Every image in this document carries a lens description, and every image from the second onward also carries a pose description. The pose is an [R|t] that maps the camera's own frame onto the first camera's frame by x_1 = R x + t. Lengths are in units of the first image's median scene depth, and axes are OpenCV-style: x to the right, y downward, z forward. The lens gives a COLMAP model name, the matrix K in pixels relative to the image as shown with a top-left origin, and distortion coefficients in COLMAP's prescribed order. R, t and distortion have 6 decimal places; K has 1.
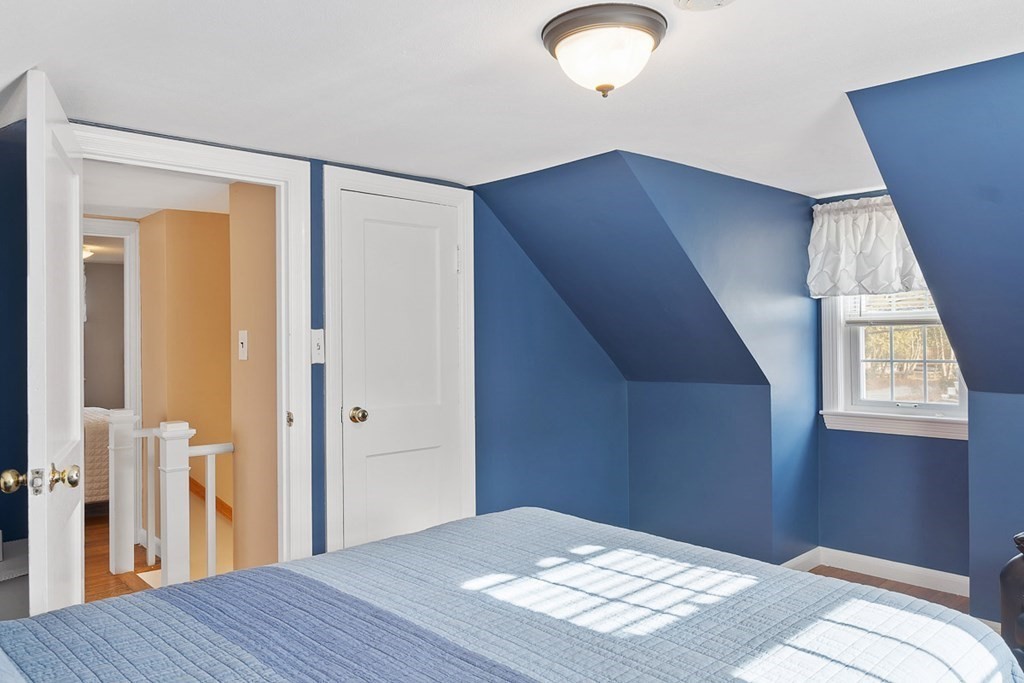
lens RADIAL K [[720.2, 0, 513.2], [0, 720.2, 327.0], [0, 0, 1]] dist [0.001585, 0.000404]
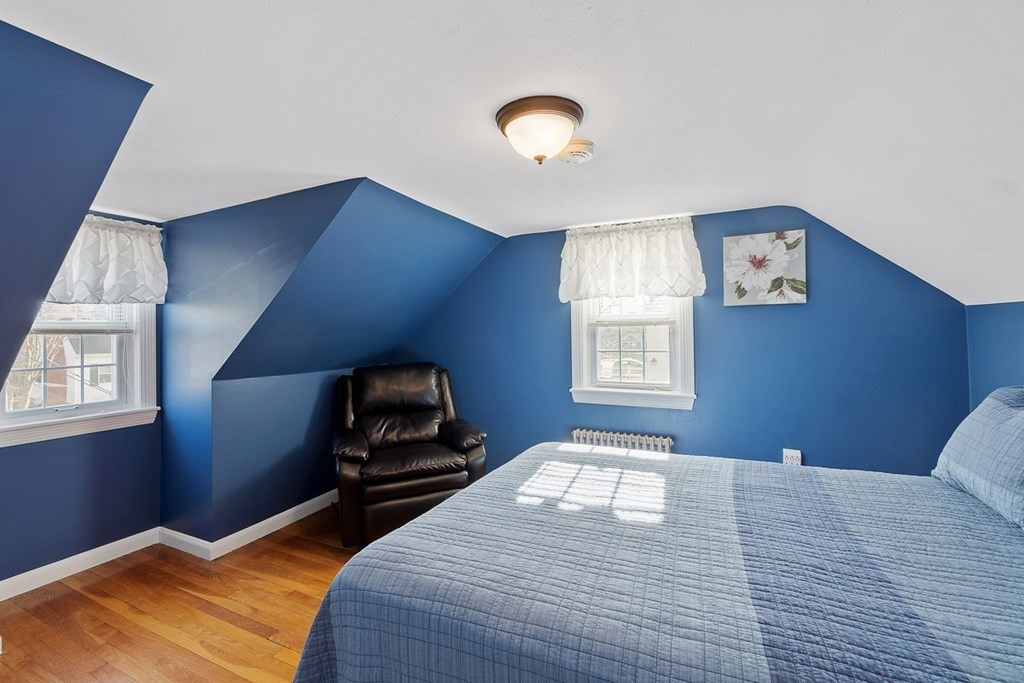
lens RADIAL K [[461.1, 0, 485.3], [0, 461.1, 331.2], [0, 0, 1]] dist [-0.000542, -0.000034]
pose [[-0.343111, 0.017854, 0.939125, -0.689805], [0.010533, 0.999830, -0.015160, 0.024234], [-0.939236, 0.004691, -0.343241, 1.452529]]
